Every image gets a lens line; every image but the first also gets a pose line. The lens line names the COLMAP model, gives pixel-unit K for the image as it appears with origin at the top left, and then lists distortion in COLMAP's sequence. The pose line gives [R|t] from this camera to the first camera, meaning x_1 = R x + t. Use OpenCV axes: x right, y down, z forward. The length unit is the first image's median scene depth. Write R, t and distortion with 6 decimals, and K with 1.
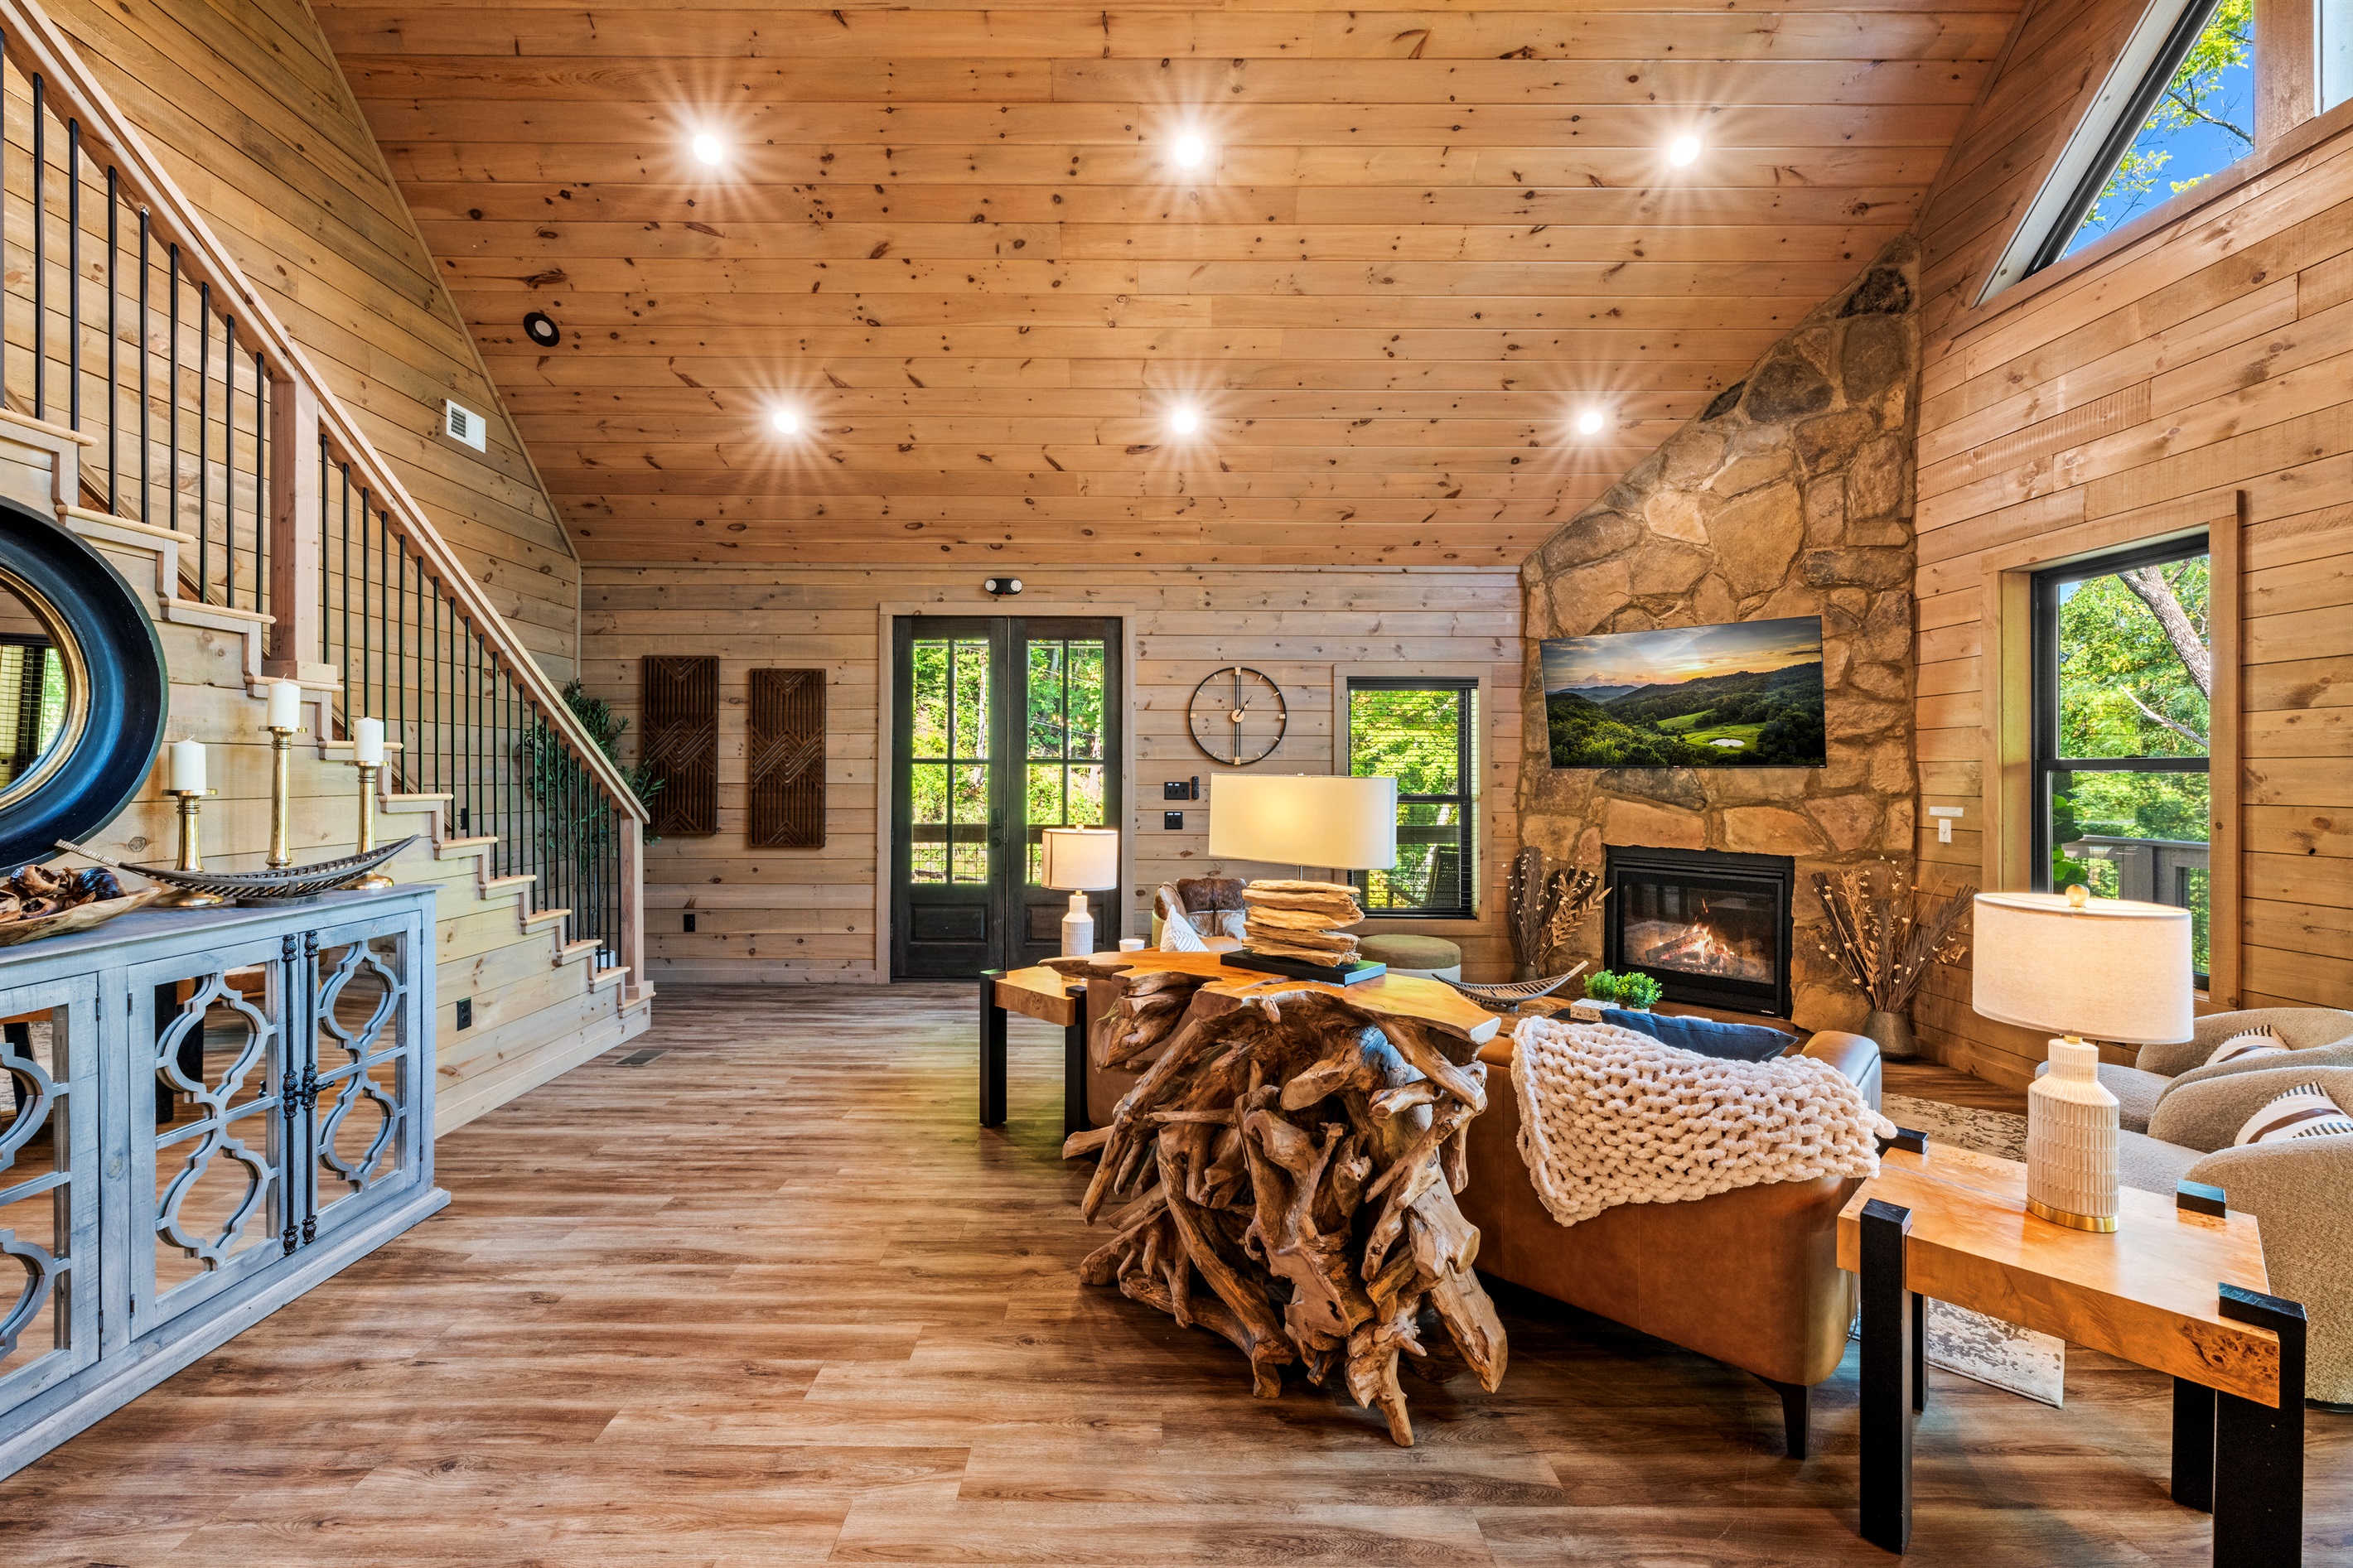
lens RADIAL K [[951.6, 0, 1156.1], [0, 951.6, 770.7], [0, 0, 1]] dist [0.001414, -0.000018]
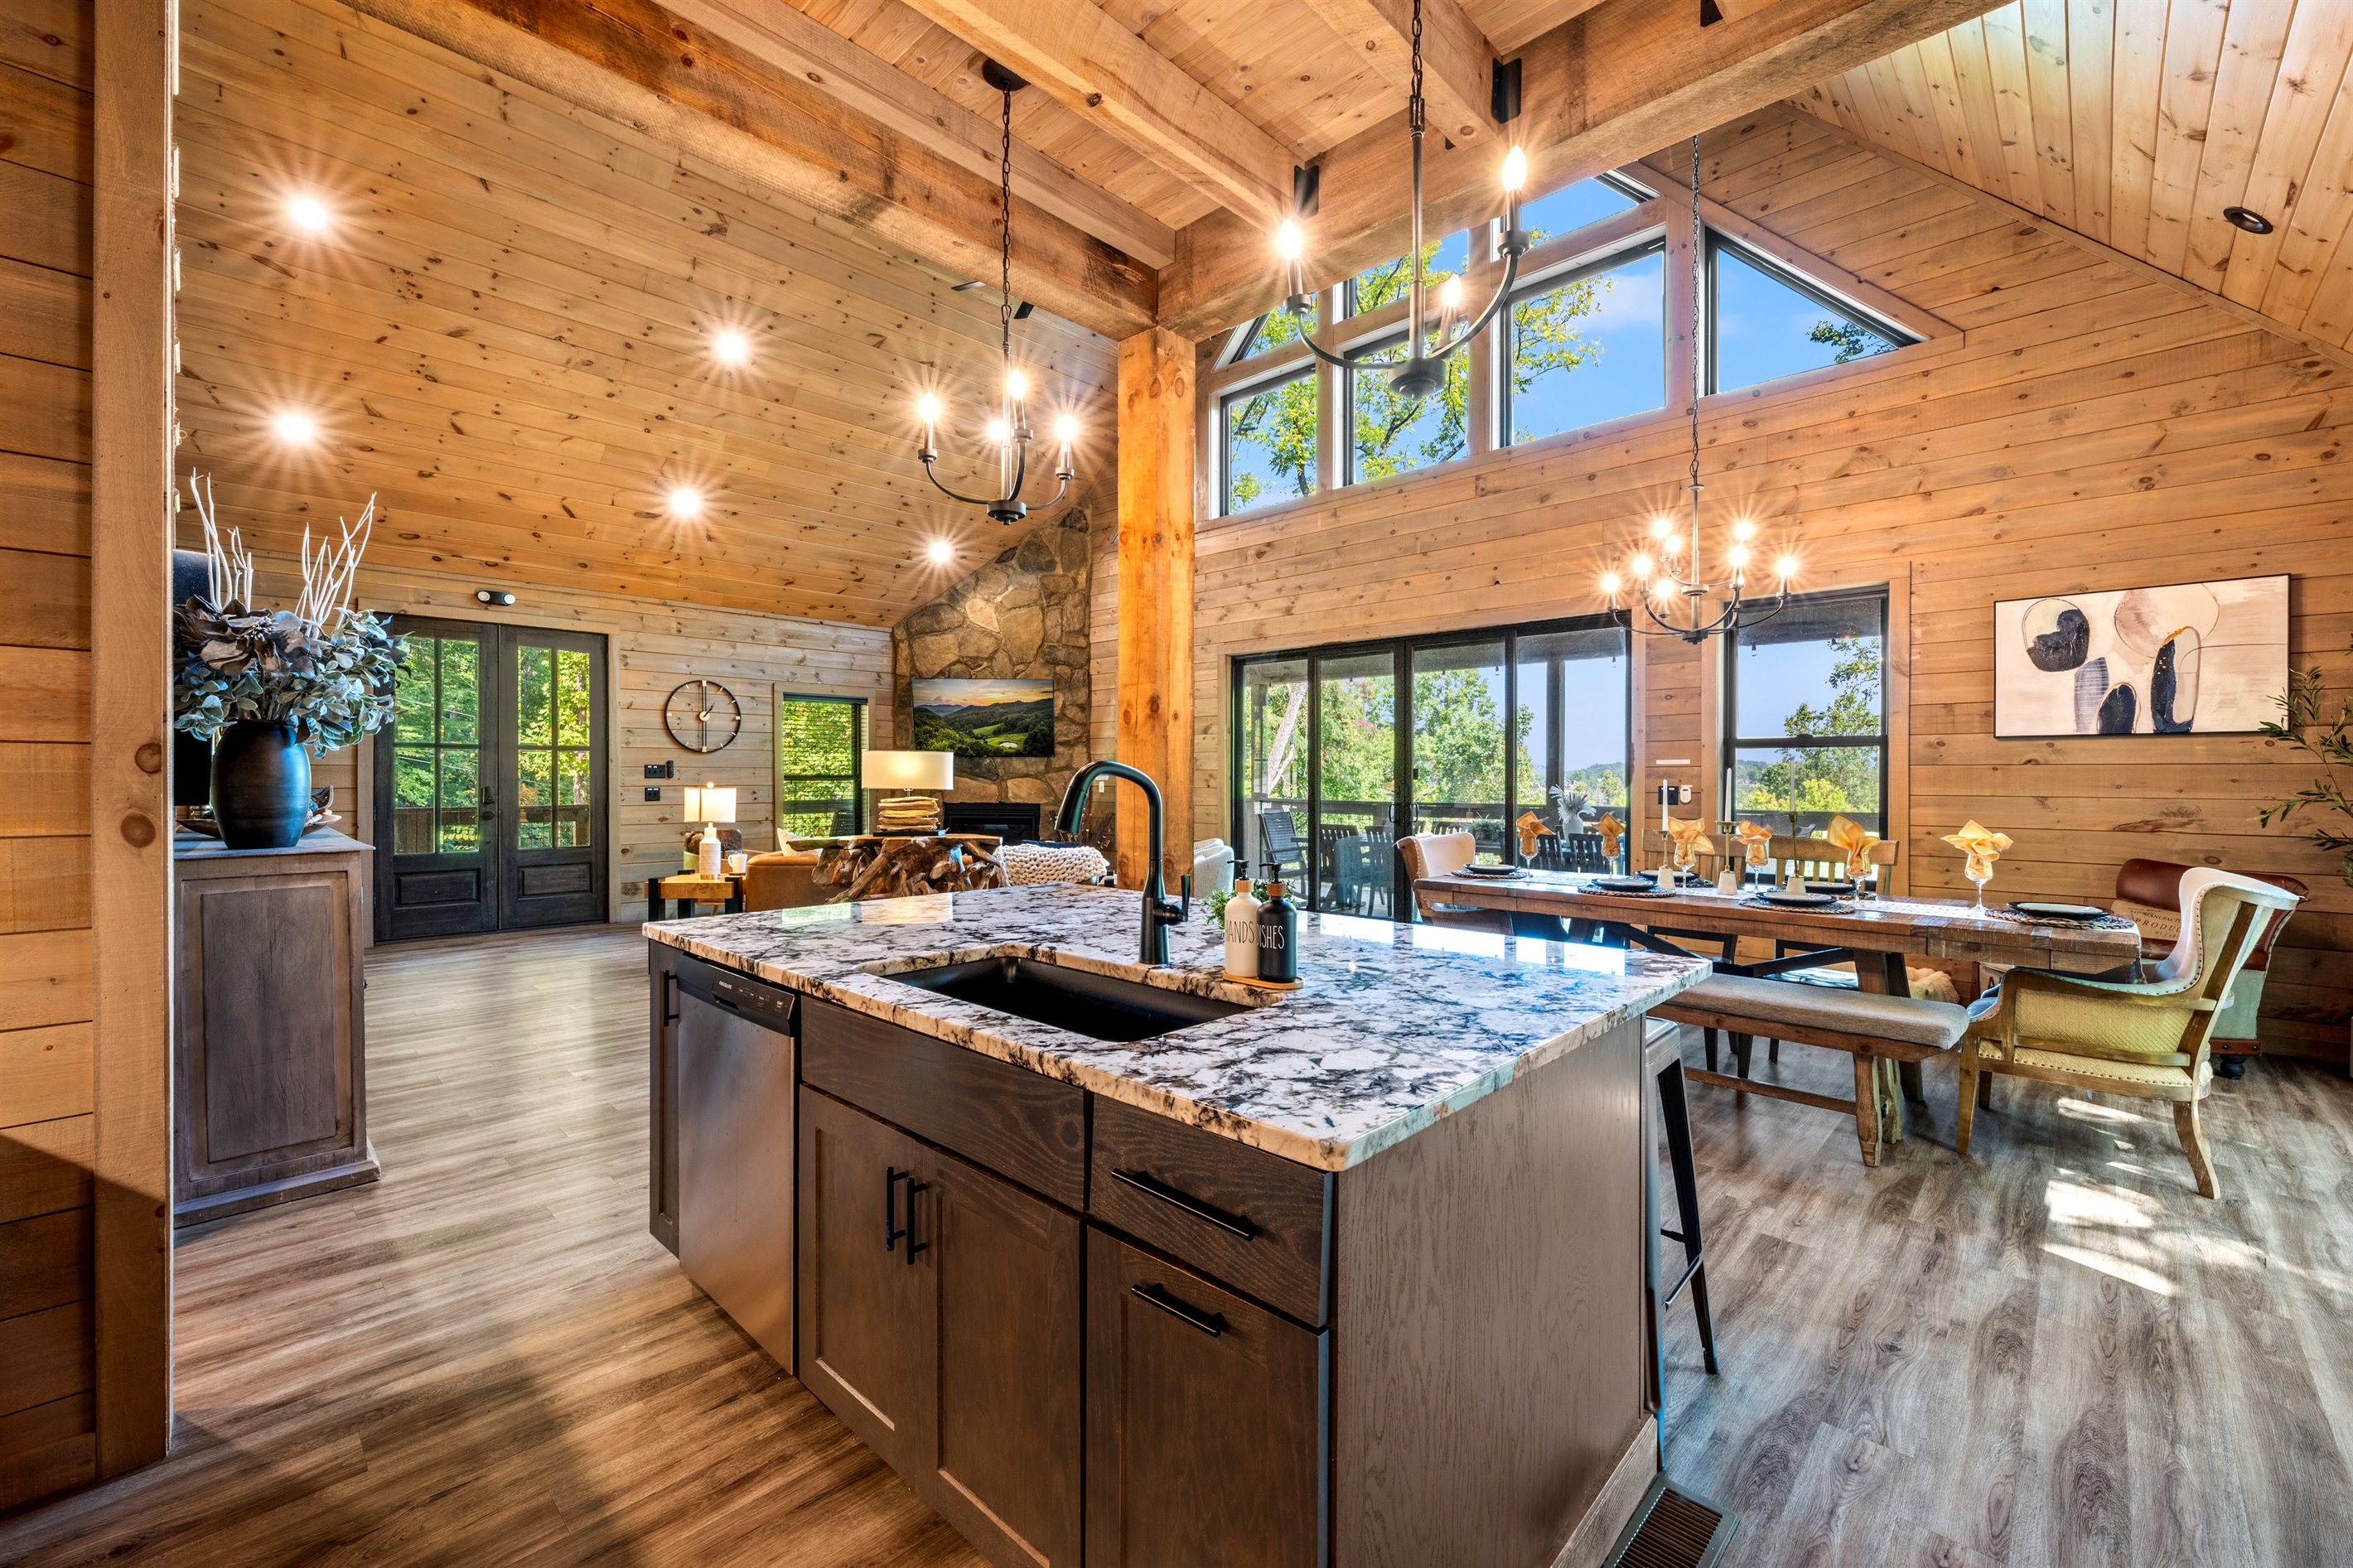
lens RADIAL K [[951.6, 0, 1176.7], [0, 951.6, 778.5], [0, 0, 1]] dist [0.001414, -0.000018]
pose [[0.691224, -0.005366, 0.722621, -0.481764], [0.001011, 0.999979, 0.006459, 0.025952], [-0.722640, -0.003734, 0.691215, -0.477857]]
